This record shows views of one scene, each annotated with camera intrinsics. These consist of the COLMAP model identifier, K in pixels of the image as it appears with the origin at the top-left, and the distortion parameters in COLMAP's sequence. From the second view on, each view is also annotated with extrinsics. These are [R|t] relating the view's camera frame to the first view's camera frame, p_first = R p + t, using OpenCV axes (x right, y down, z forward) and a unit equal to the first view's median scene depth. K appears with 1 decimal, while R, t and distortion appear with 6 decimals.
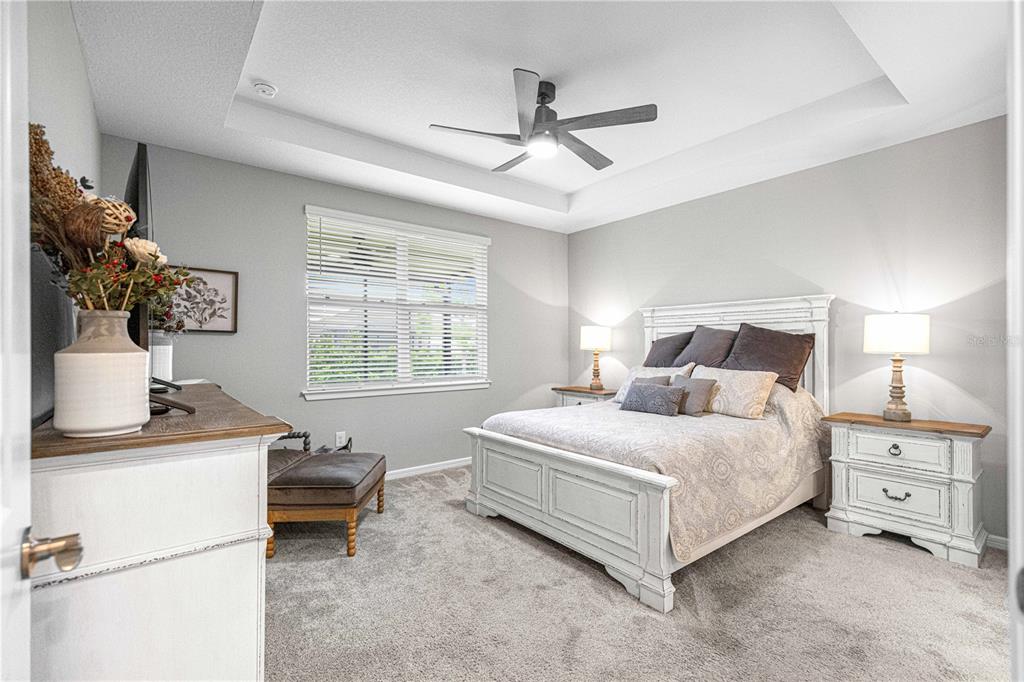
lens RADIAL K [[463.0, 0, 519.2], [0, 463.0, 342.5], [0, 0, 1]] dist [0.010670, -0.002475]
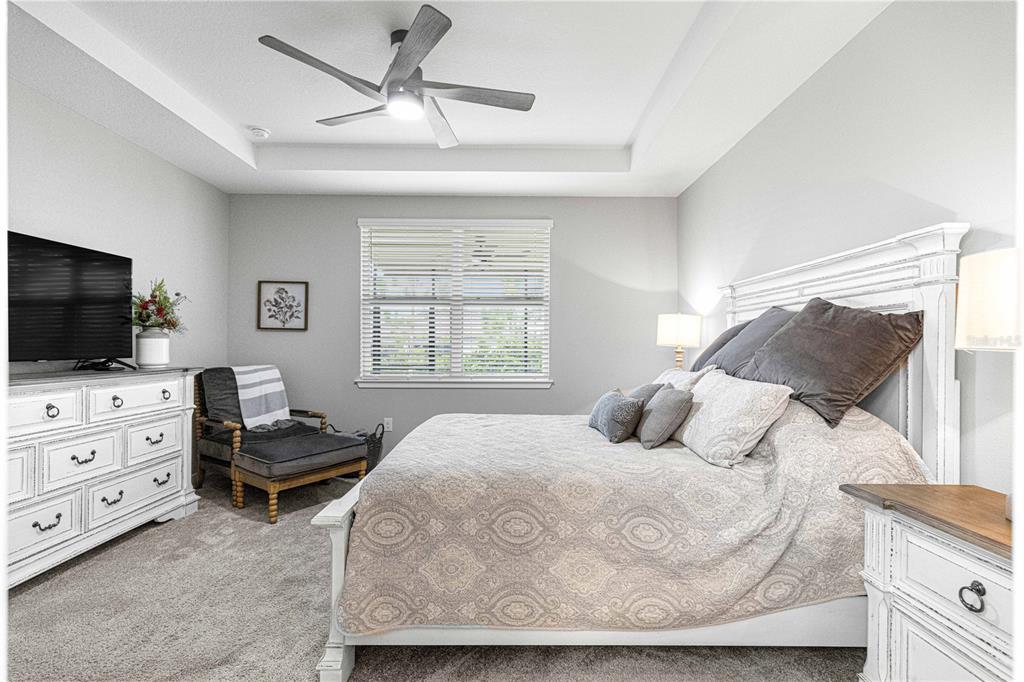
lens RADIAL K [[463.0, 0, 512.1], [0, 463.0, 344.5], [0, 0, 1]] dist [0.010670, -0.002475]
pose [[0.780457, 0.002641, -0.625204, 0.617902], [0.000678, 0.999987, 0.005070, 0.012587], [0.625210, -0.004381, 0.780445, 0.369723]]
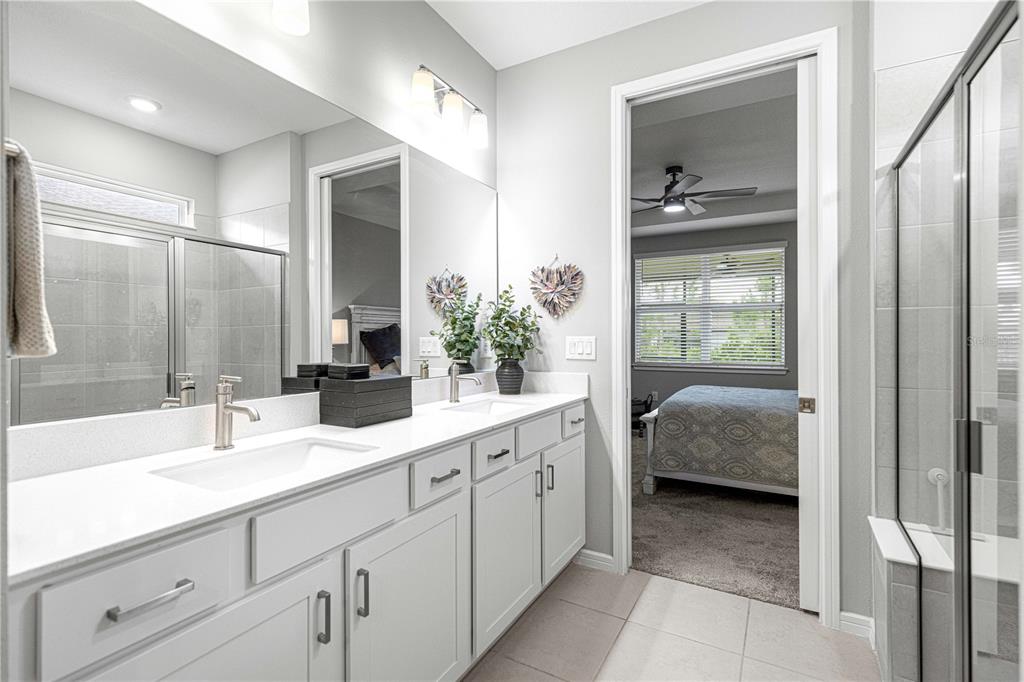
lens RADIAL K [[463.0, 0, 517.1], [0, 463.0, 335.1], [0, 0, 1]] dist [0.010670, -0.002475]
pose [[0.378227, -0.002959, -0.925708, 1.050270], [0.006773, 0.999977, -0.000429, -0.003541], [0.925688, -0.006107, 0.378238, -0.051388]]
